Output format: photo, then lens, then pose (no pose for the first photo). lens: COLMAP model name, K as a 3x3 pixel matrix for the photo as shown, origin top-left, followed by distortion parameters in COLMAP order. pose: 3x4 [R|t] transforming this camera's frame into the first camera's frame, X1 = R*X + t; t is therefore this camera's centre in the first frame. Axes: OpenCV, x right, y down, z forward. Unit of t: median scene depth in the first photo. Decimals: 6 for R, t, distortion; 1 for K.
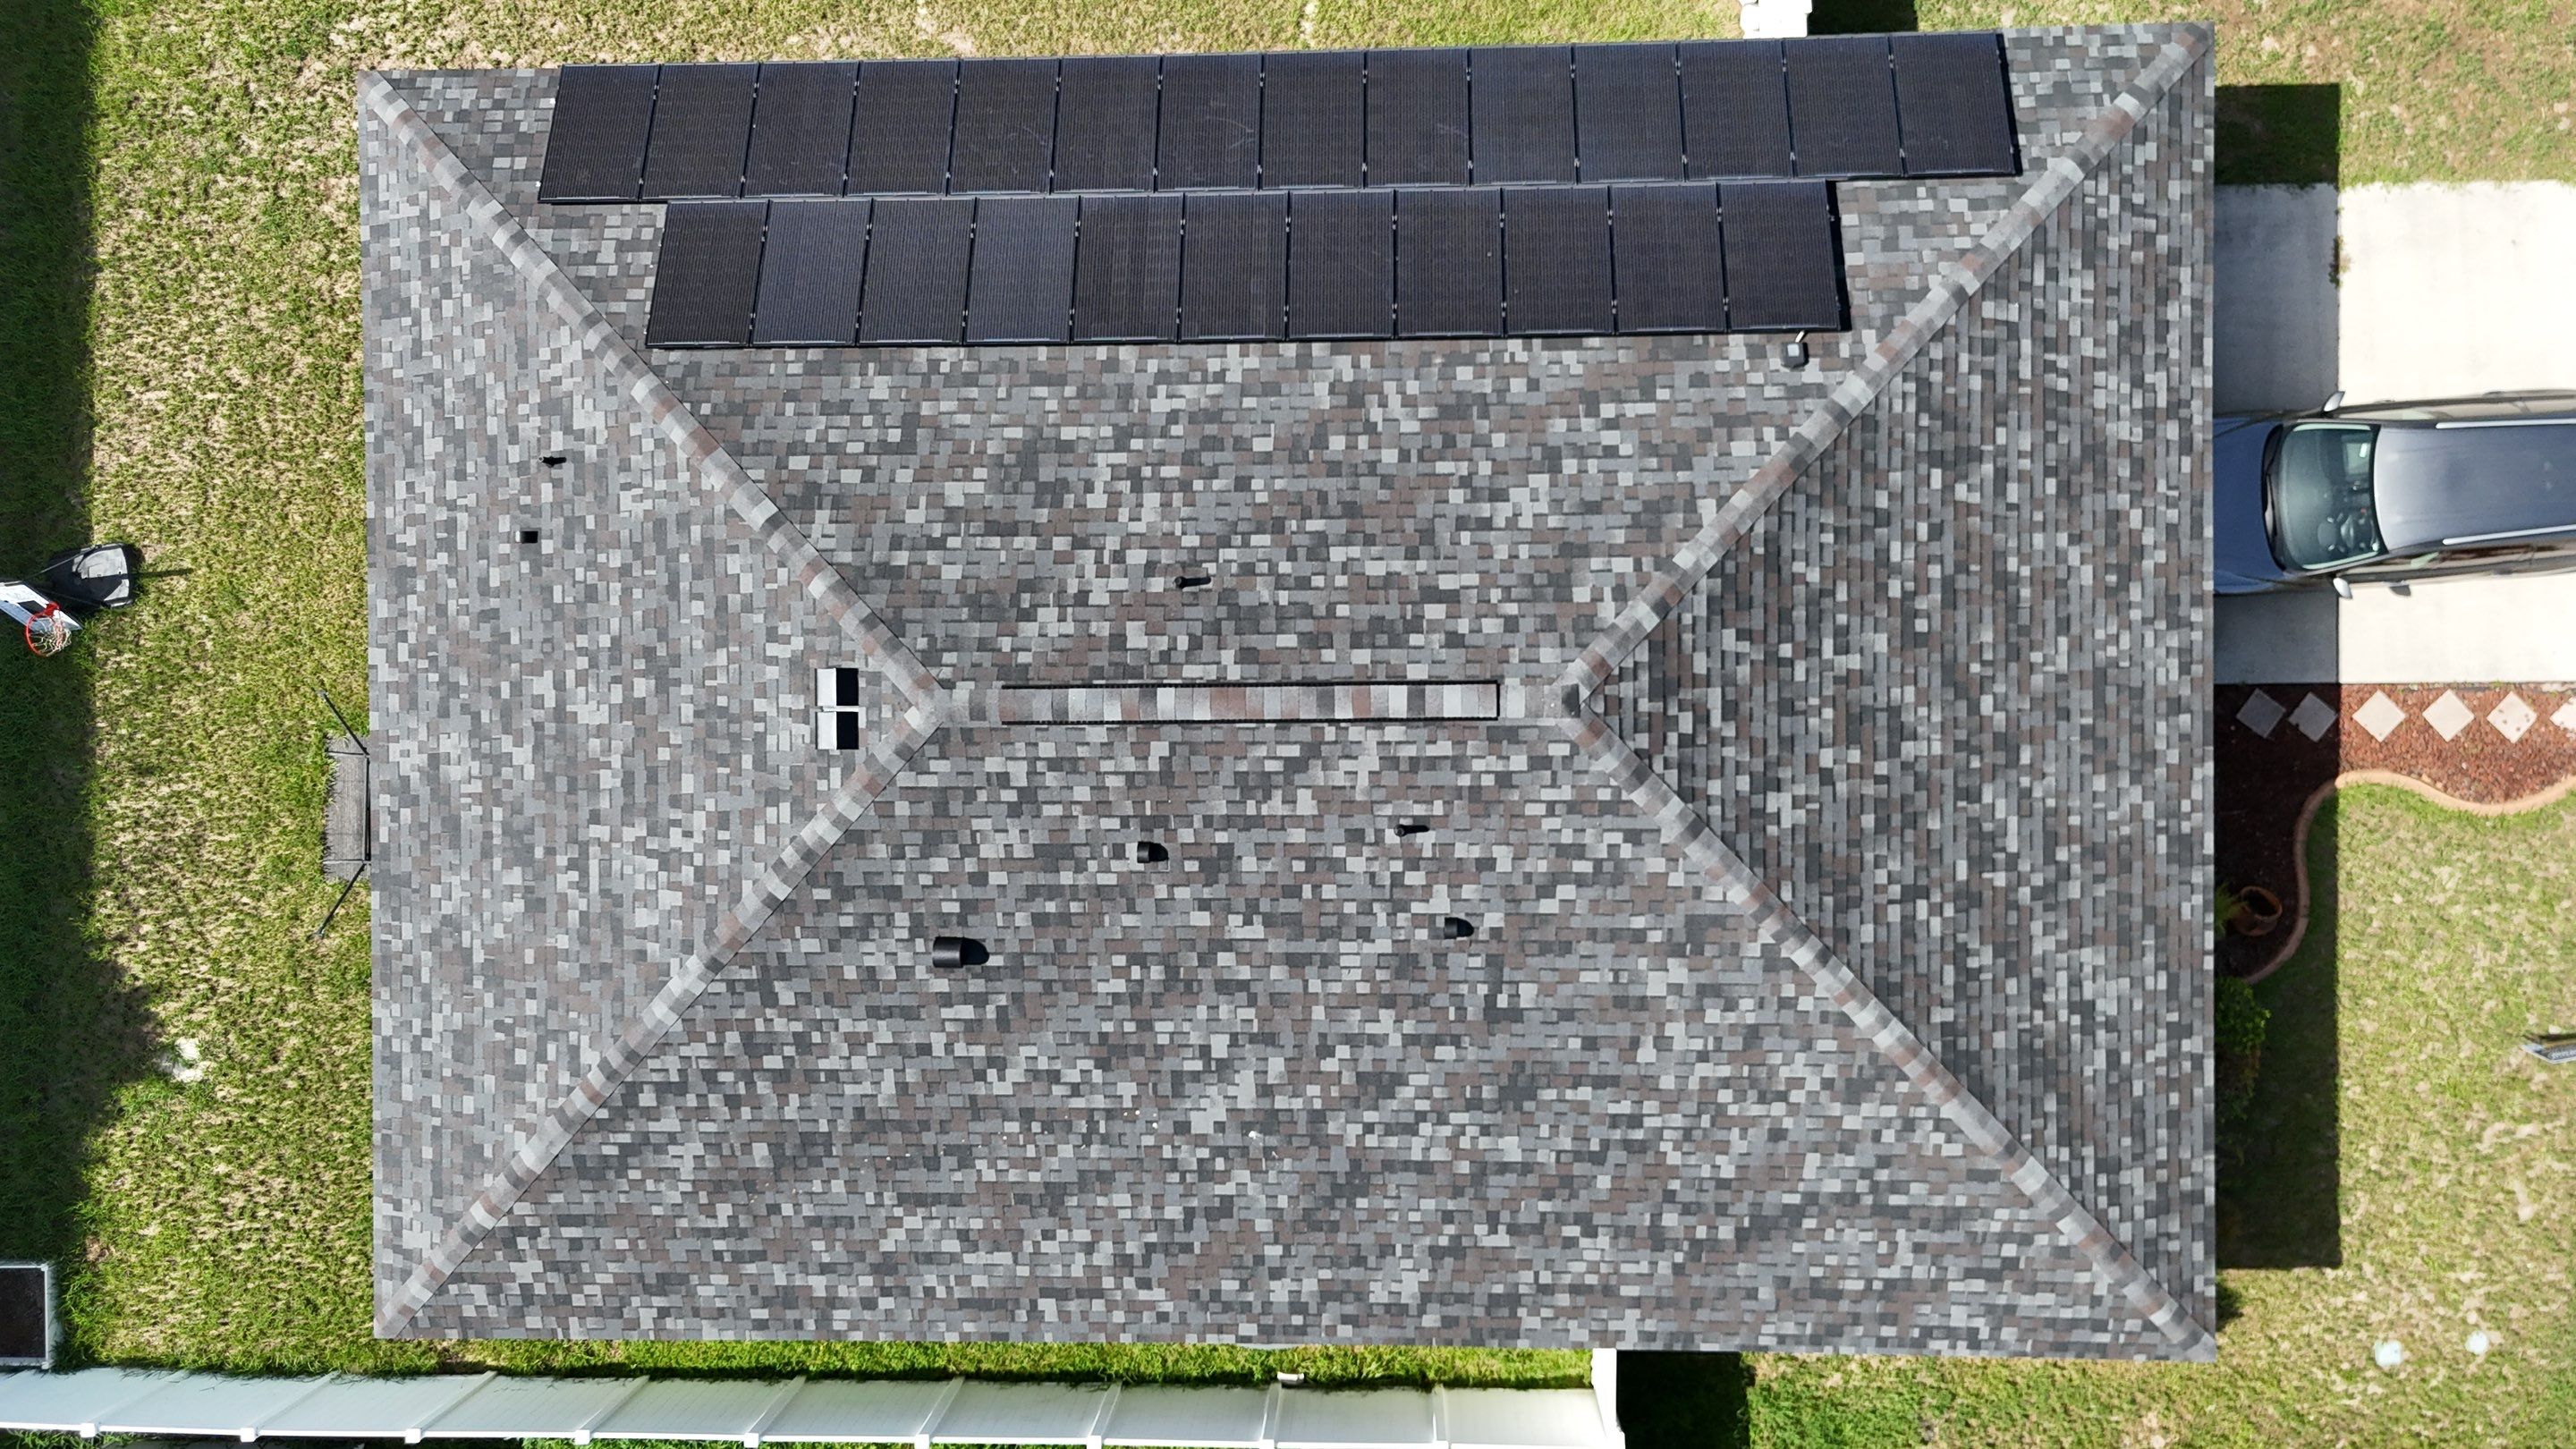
lens RADIAL K [[1910.5, 0, 1267.0], [0, 1910.5, 716.1], [0, 0, 1]] dist [0.060930, -0.060252]
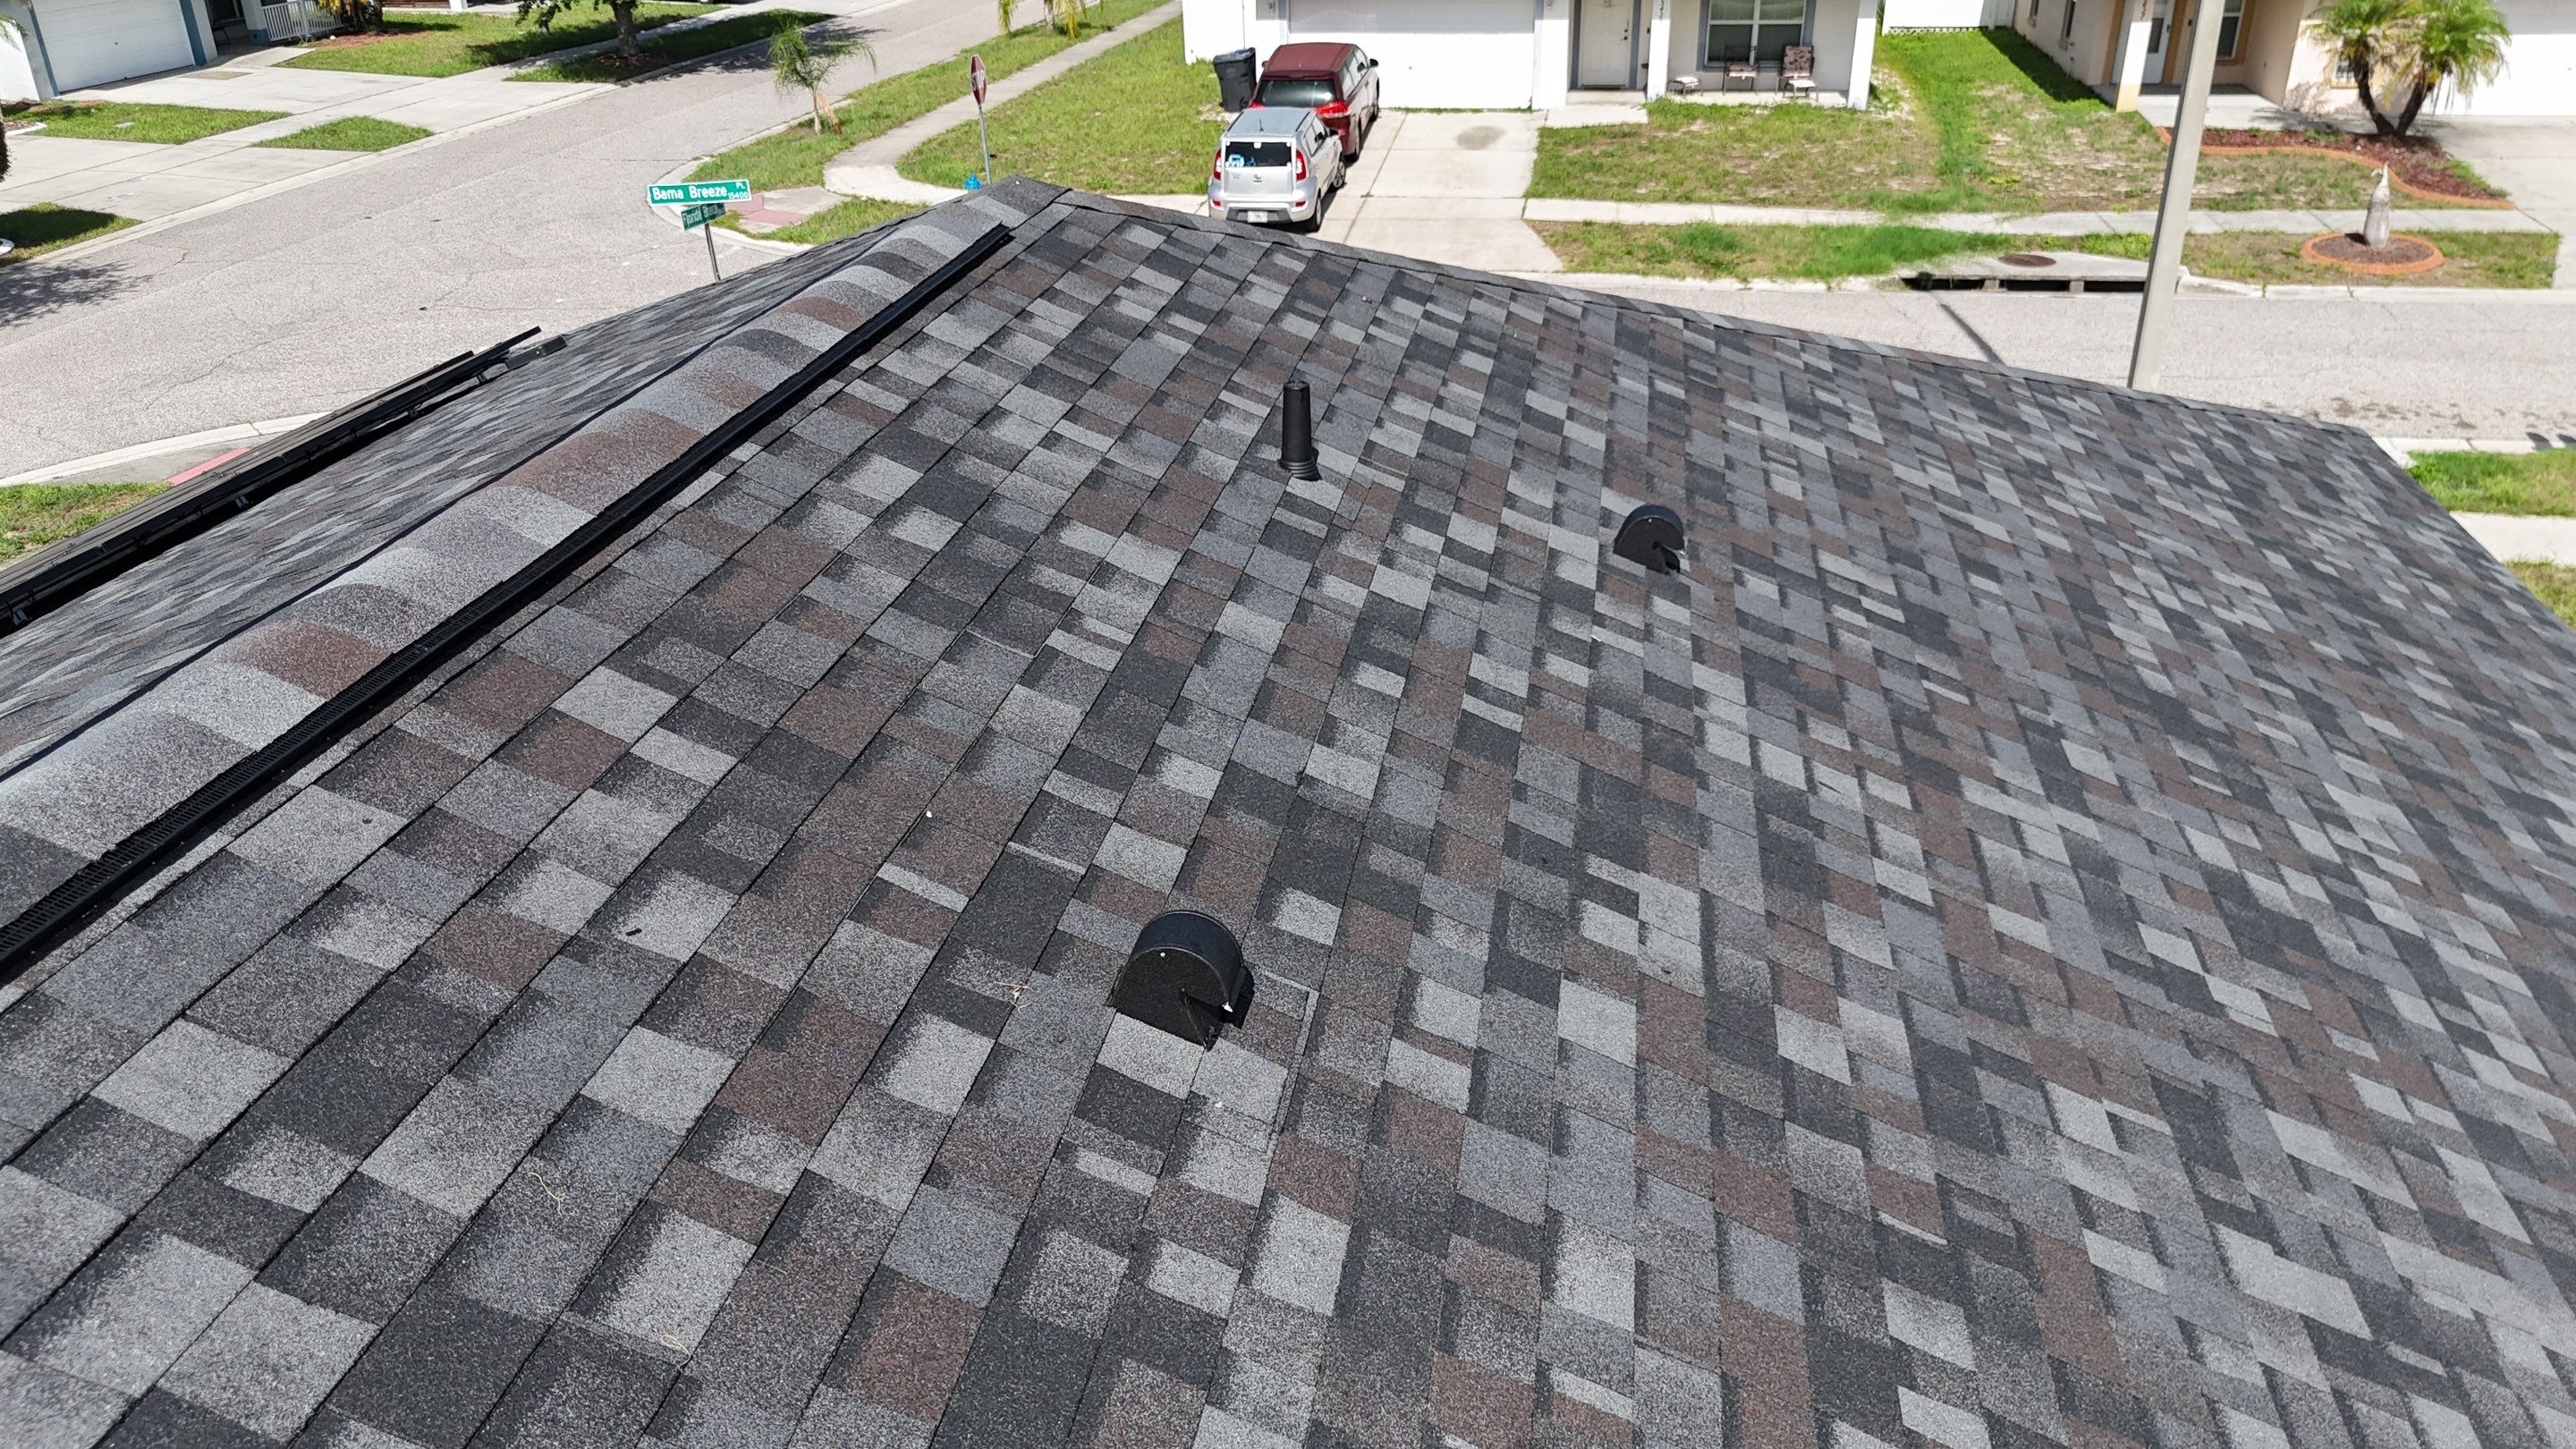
lens RADIAL K [[1910.5, 0, 1282.5], [0, 1910.5, 729.4], [0, 0, 1]] dist [0.060930, -0.060252]
pose [[0.180665, -0.388167, 0.903707, -0.195146], [0.983254, 0.048927, -0.175553, 0.103206], [0.023928, 0.920289, 0.390506, 0.862705]]
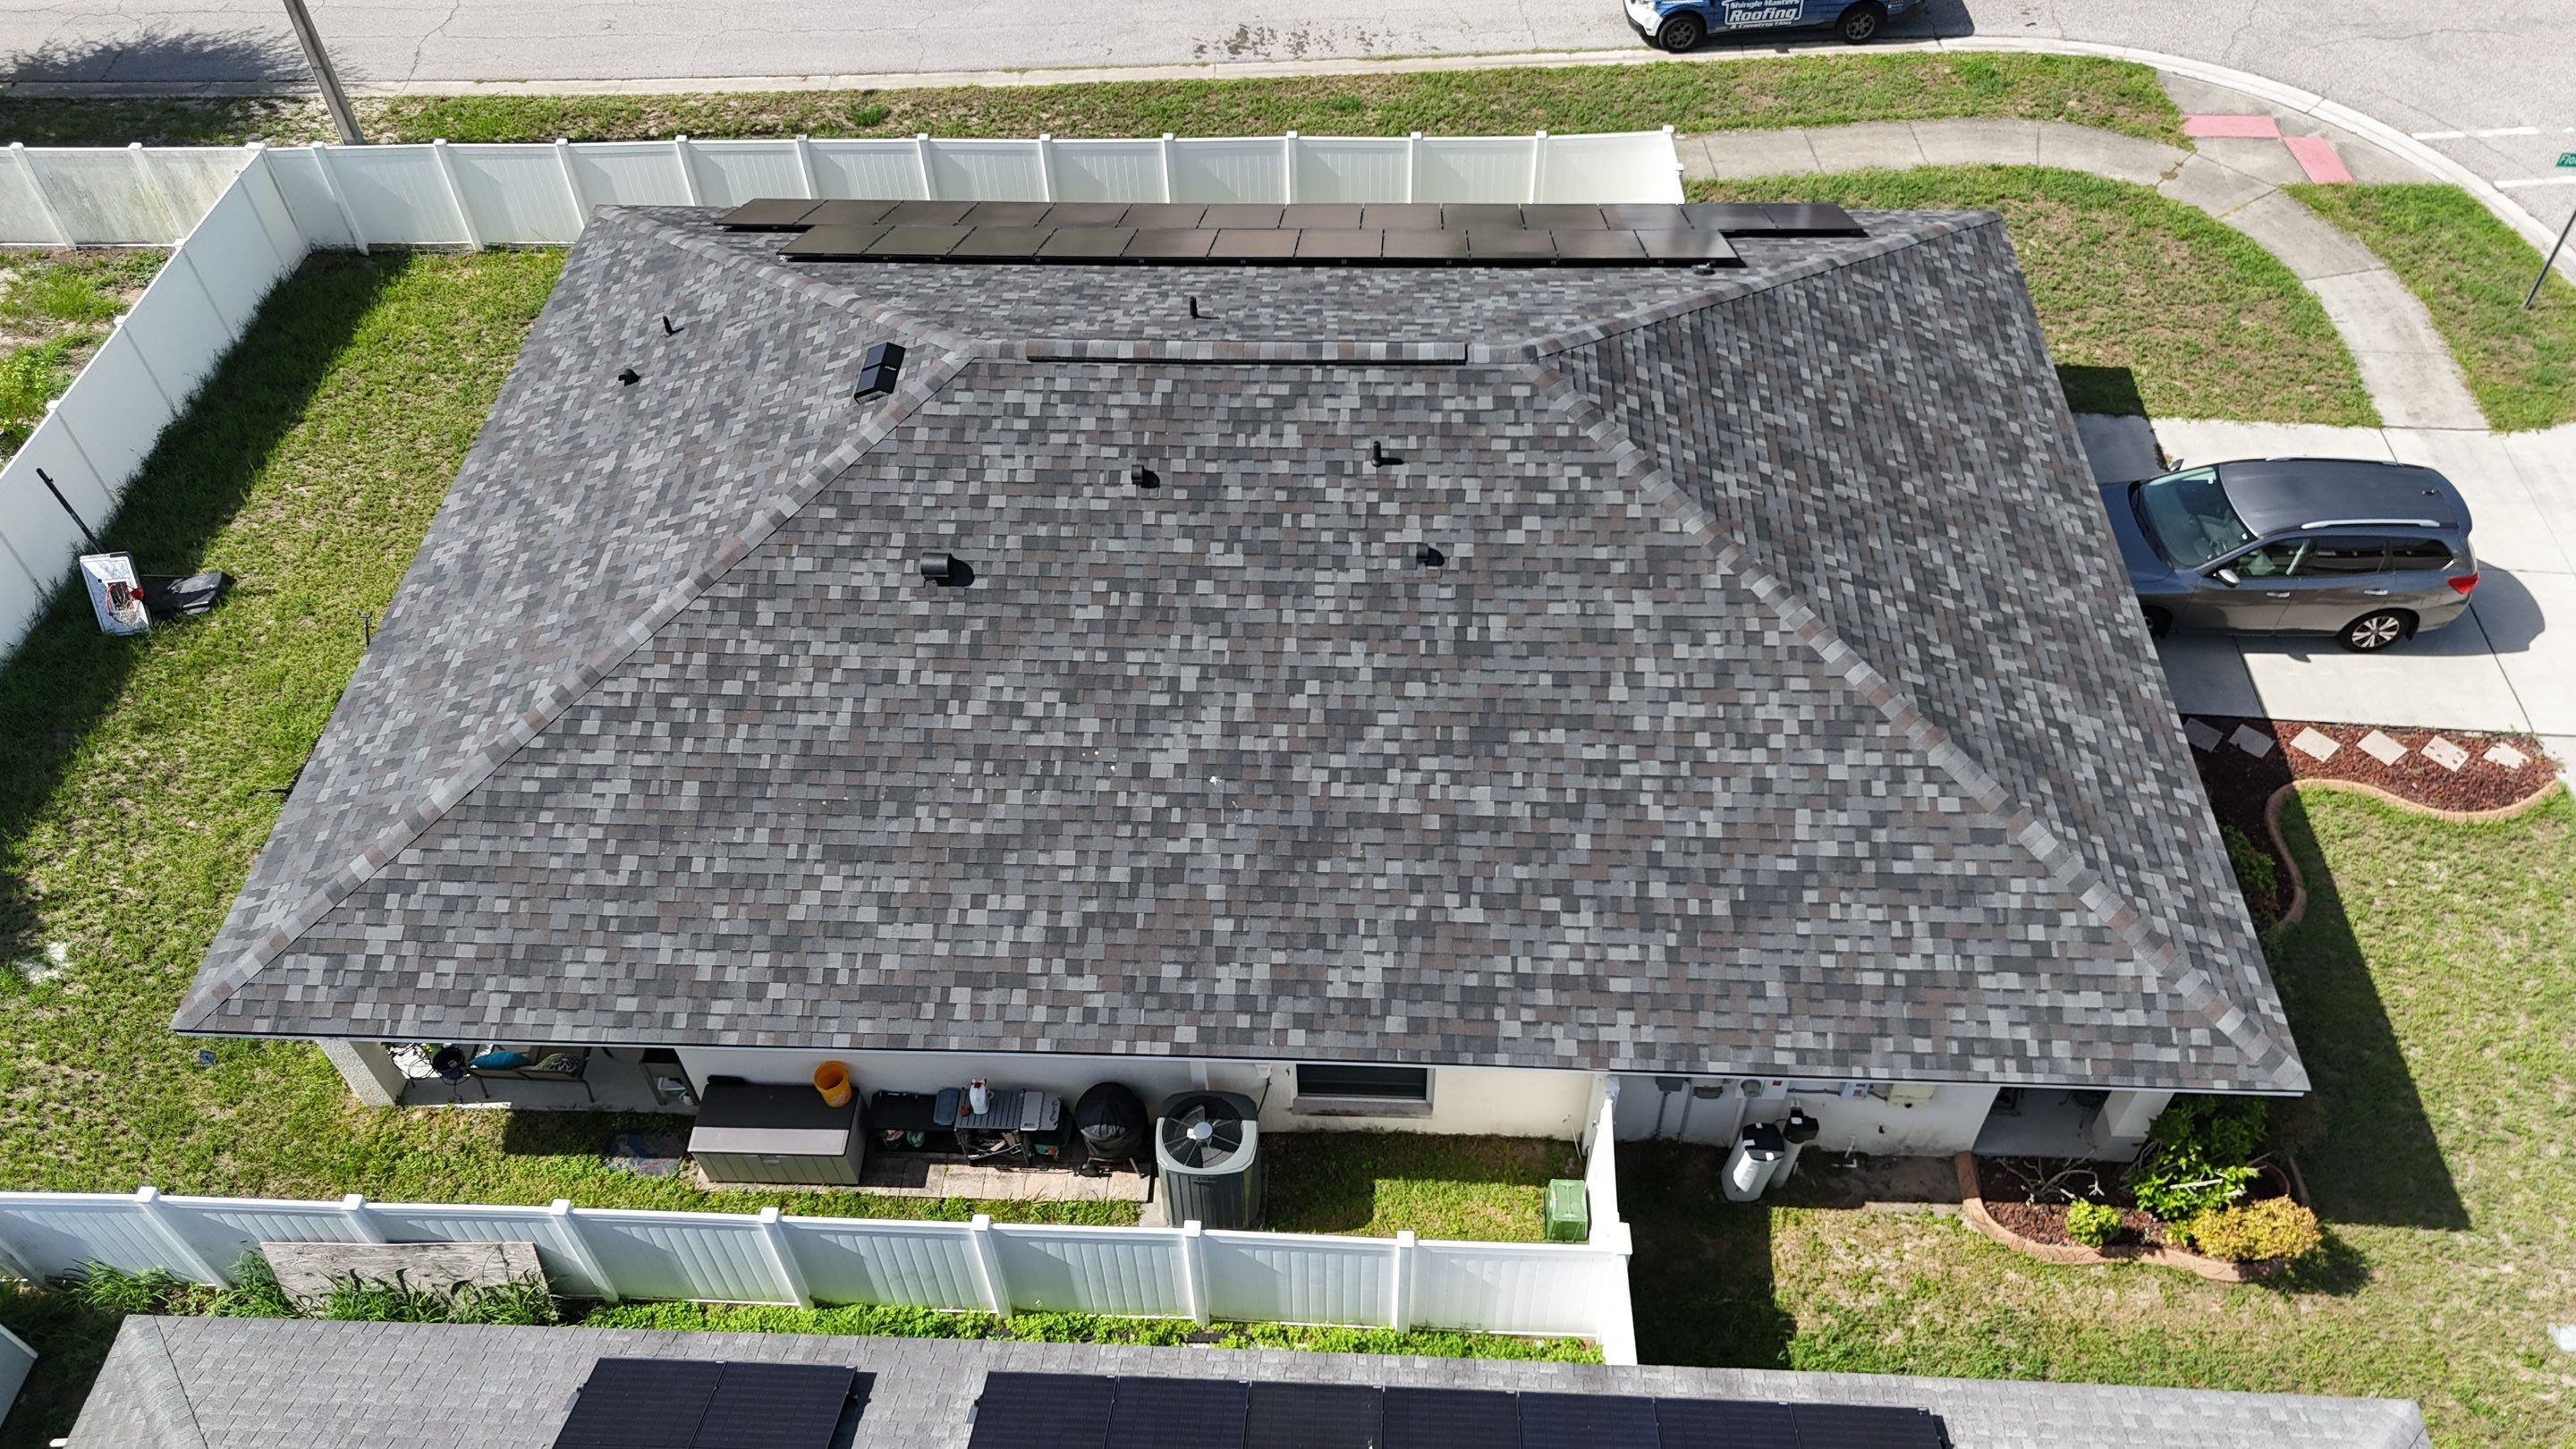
lens RADIAL K [[1910.5, 0, 1272.3], [0, 1910.5, 716.1], [0, 0, 1]] dist [0.060930, -0.060252]
pose [[0.997595, 0.066855, -0.018307, 0.037556], [-0.061587, 0.733683, -0.676695, 0.844999], [-0.031809, 0.676195, 0.736036, 0.281292]]
